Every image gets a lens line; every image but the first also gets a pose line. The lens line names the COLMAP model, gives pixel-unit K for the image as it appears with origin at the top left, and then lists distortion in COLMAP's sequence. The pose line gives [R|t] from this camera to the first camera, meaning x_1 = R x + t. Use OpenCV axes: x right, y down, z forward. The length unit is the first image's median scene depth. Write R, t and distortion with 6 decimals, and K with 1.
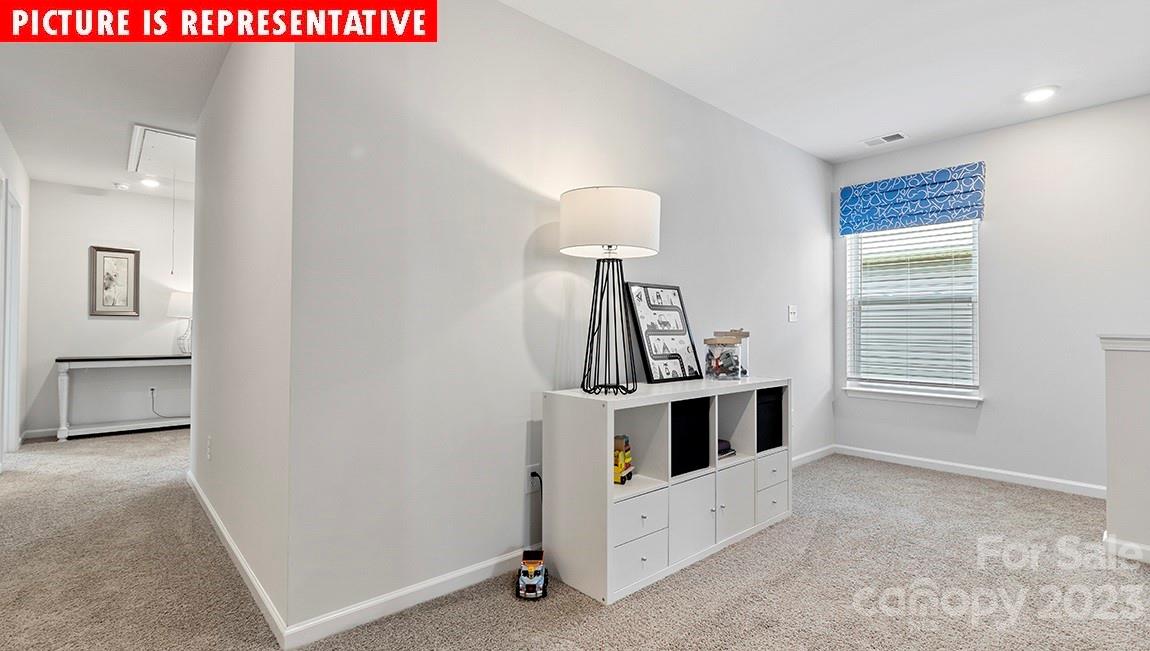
lens RADIAL K [[532.3, 0, 591.4], [0, 532.3, 323.8], [0, 0, 1]] dist [-0.000082, -0.000184]
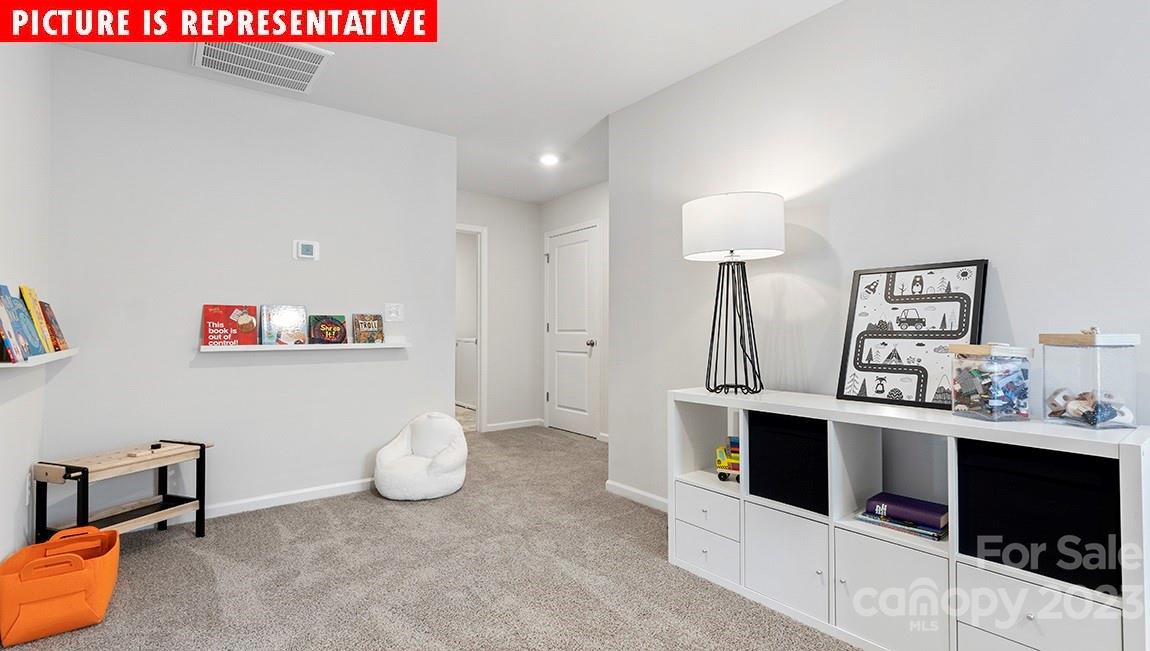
lens RADIAL K [[532.3, 0, 591.4], [0, 532.3, 323.8], [0, 0, 1]] dist [-0.000082, -0.000184]
pose [[-0.052127, -0.013031, -0.998555, 0.882953], [0.012571, 0.999827, -0.013704, 0.006950], [0.998561, -0.013267, -0.051954, 0.646816]]
